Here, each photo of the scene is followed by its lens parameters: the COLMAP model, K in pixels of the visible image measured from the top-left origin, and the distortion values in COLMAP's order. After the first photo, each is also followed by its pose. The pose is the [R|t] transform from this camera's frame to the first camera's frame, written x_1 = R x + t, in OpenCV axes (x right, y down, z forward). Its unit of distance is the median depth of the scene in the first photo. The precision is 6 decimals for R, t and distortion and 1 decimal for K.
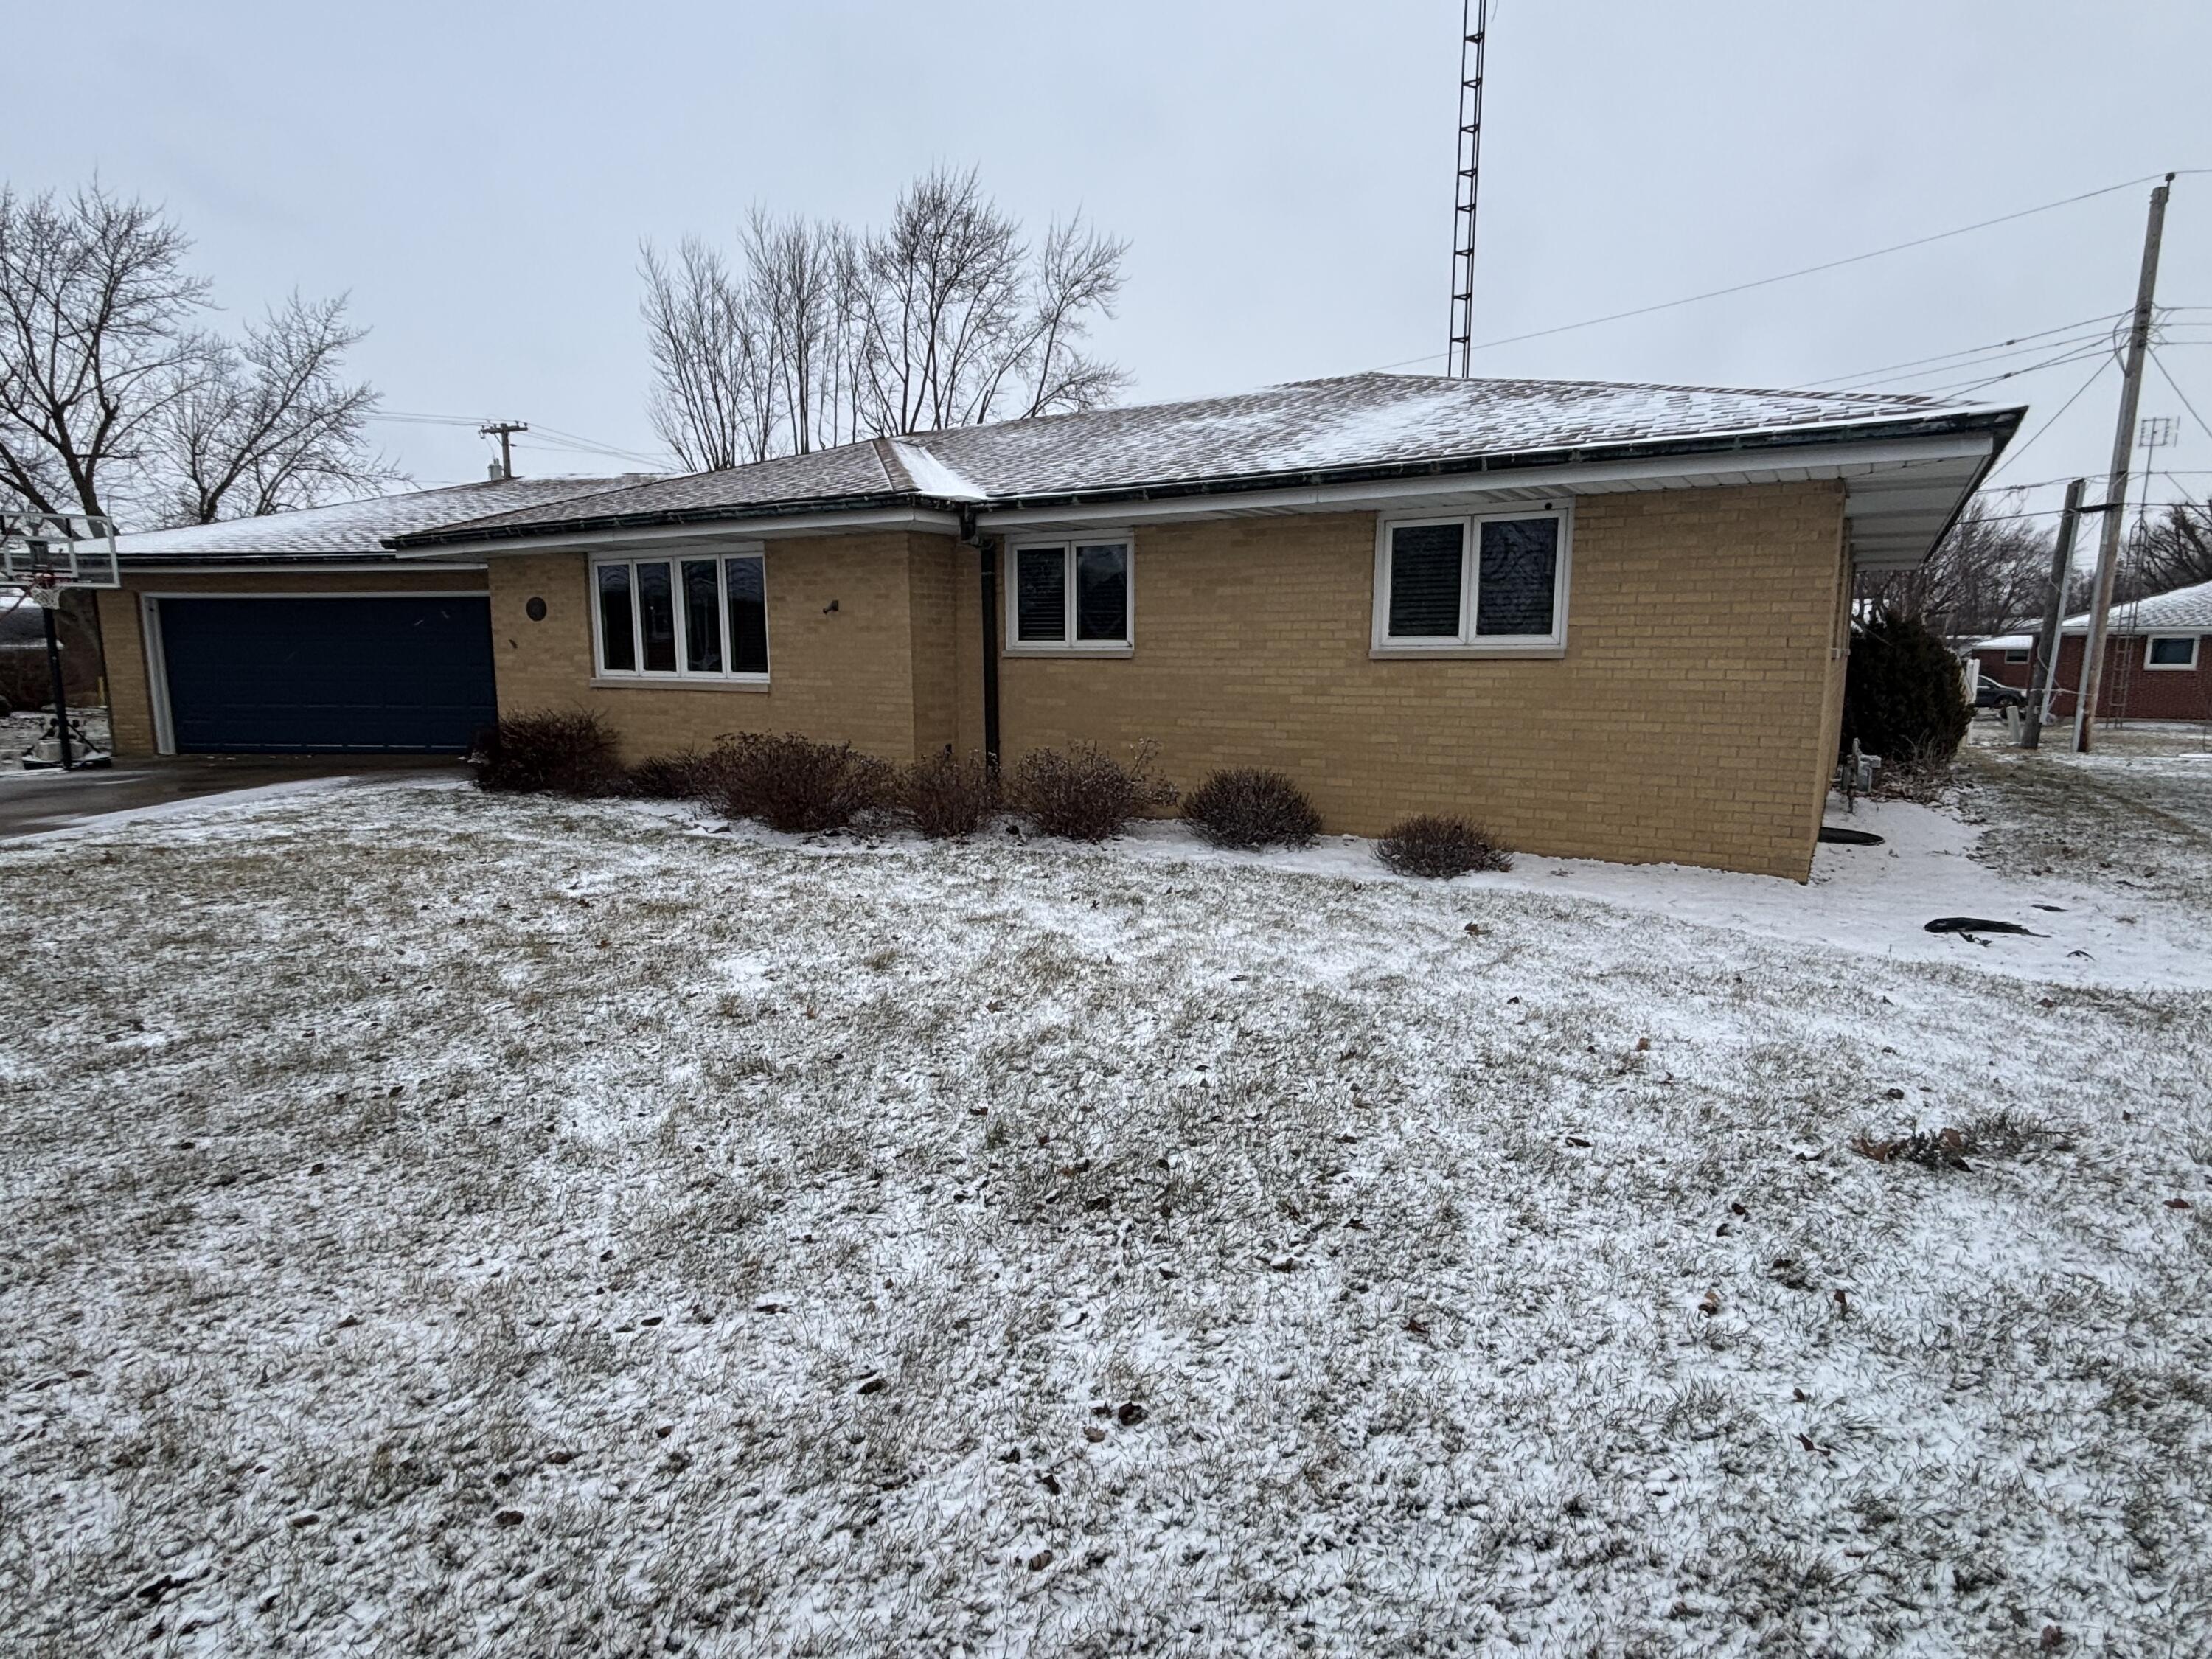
lens RADIAL K [[1158.7, 0, 1104.0], [0, 1158.7, 833.3], [0, 0, 1]] dist [0.001719, -0.003492]
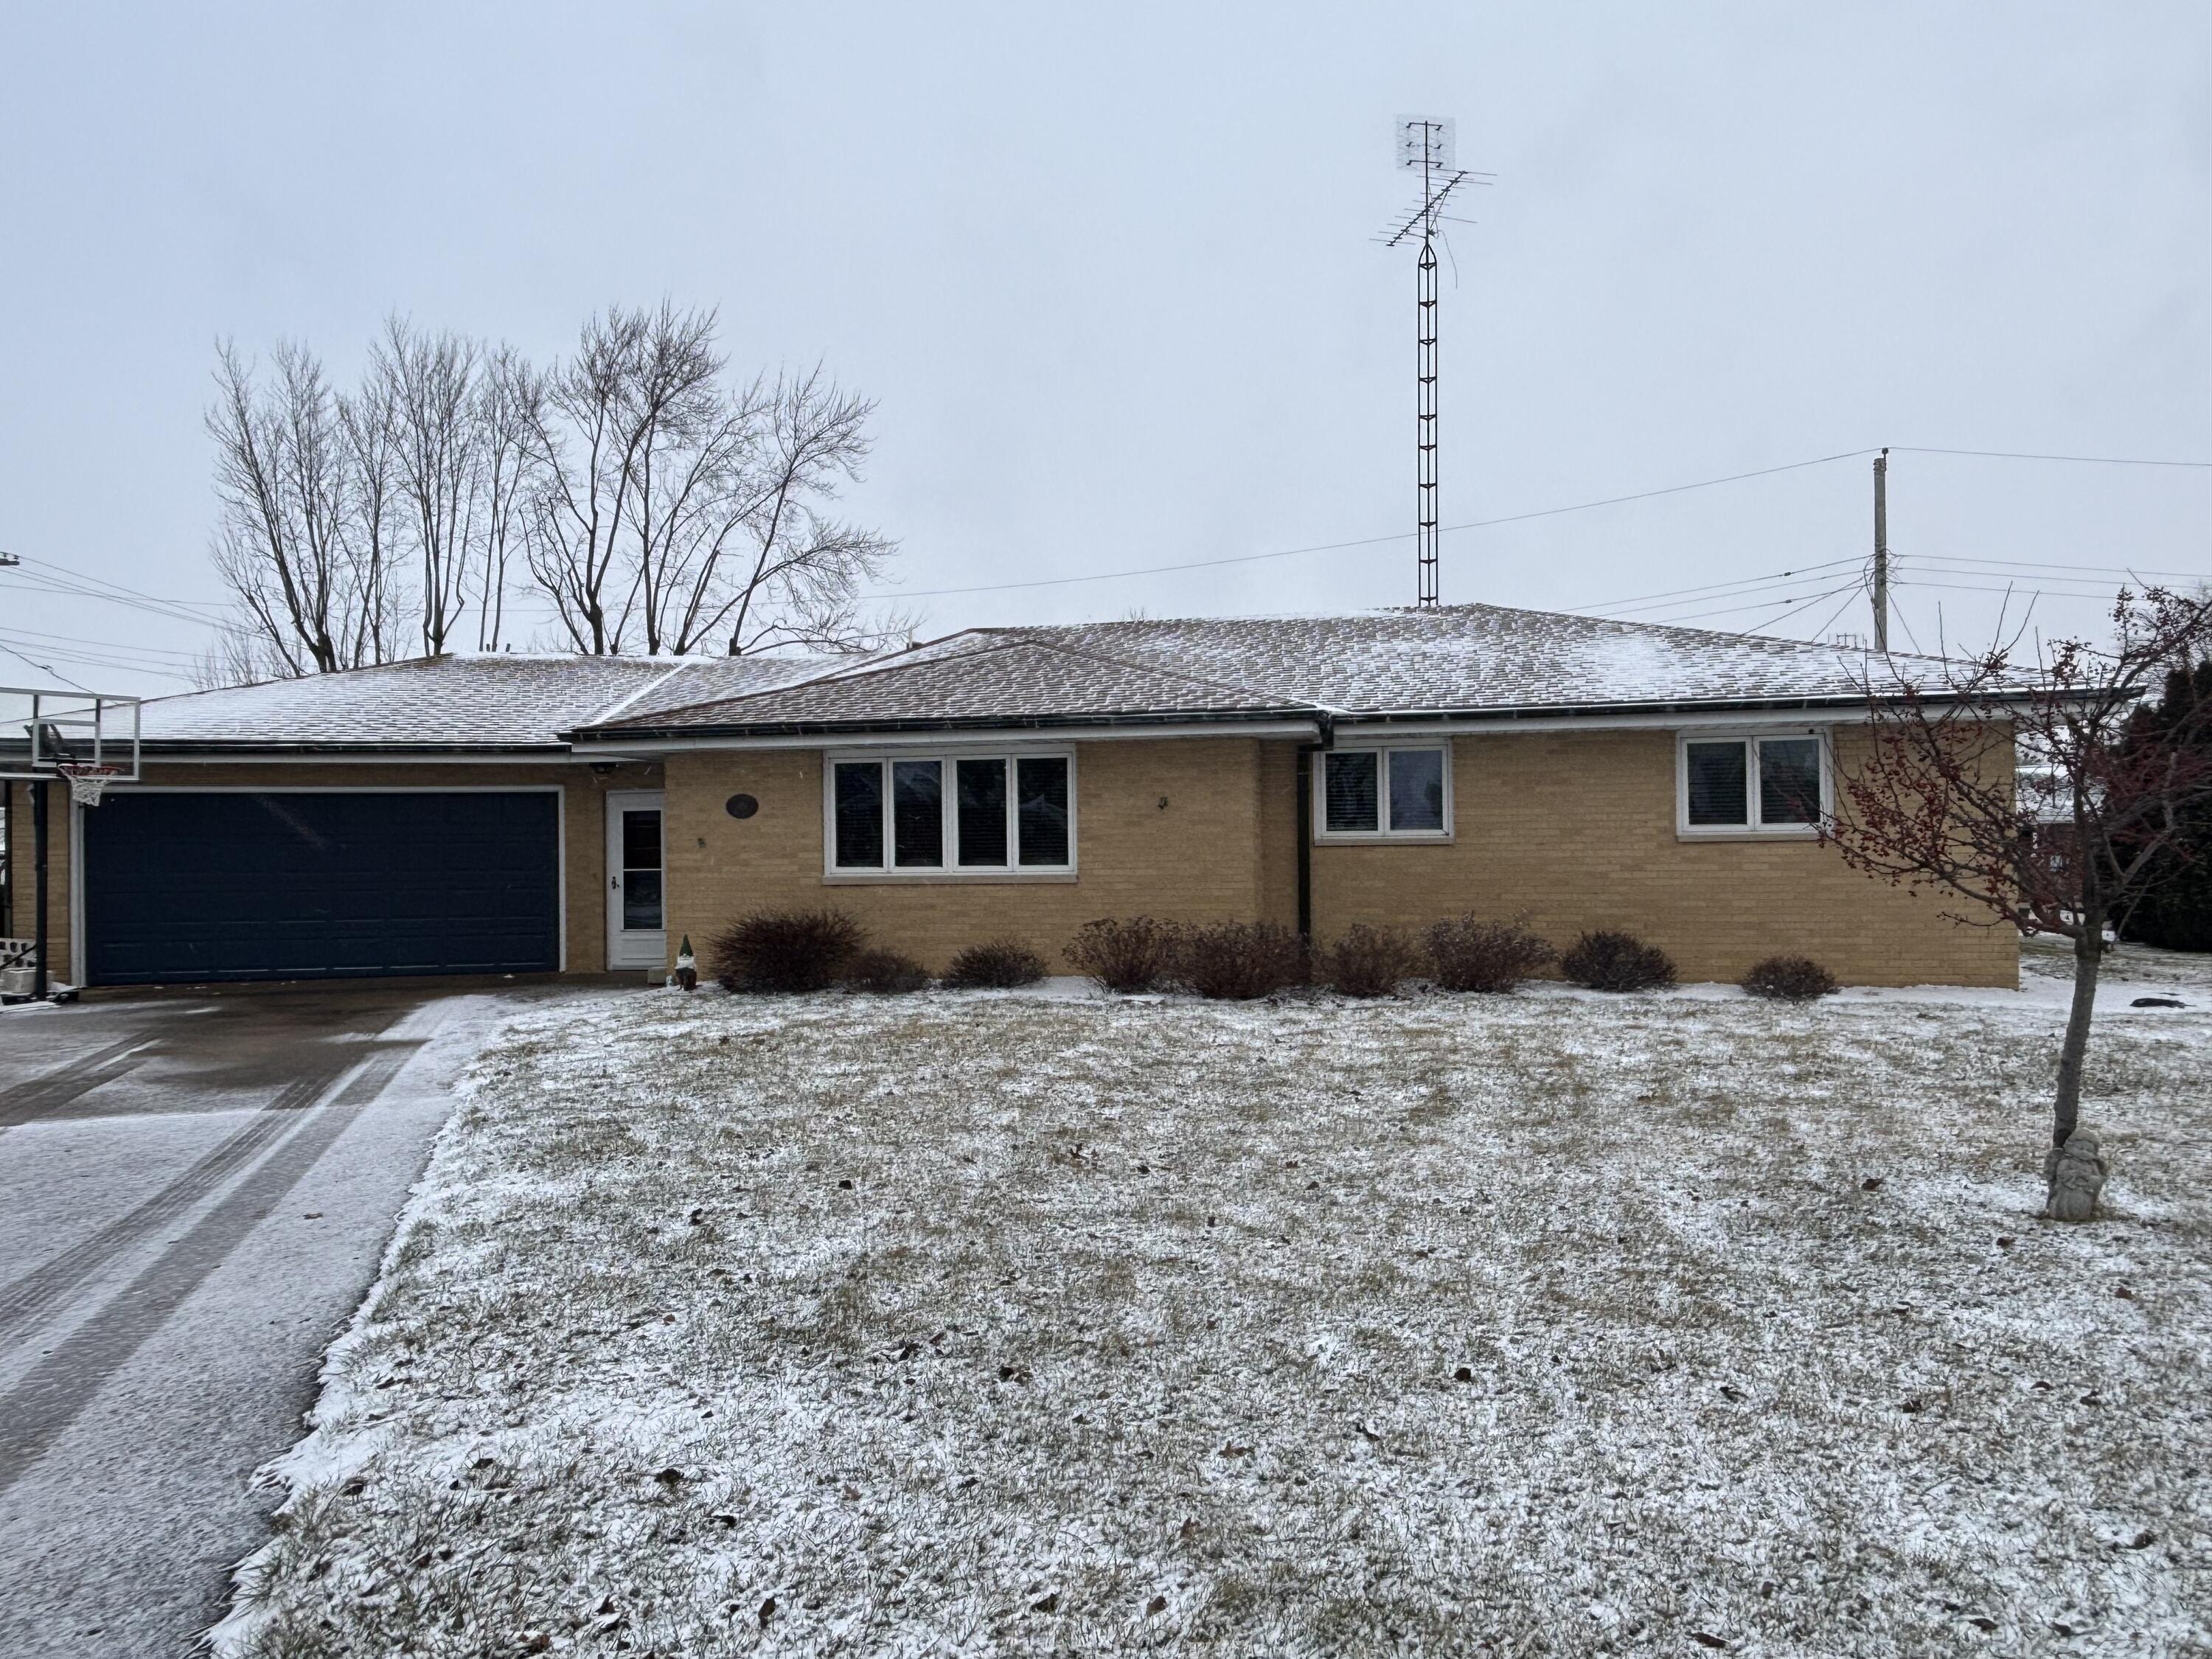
lens RADIAL K [[1485.9, 0, 1106.3], [0, 1485.9, 824.6], [0, 0, 1]] dist [0.006983, -0.000401]
pose [[0.949361, -0.005904, 0.314132, -0.666500], [0.061194, 0.984150, -0.166444, 0.050240], [-0.308170, 0.177239, 0.934675, -0.265184]]
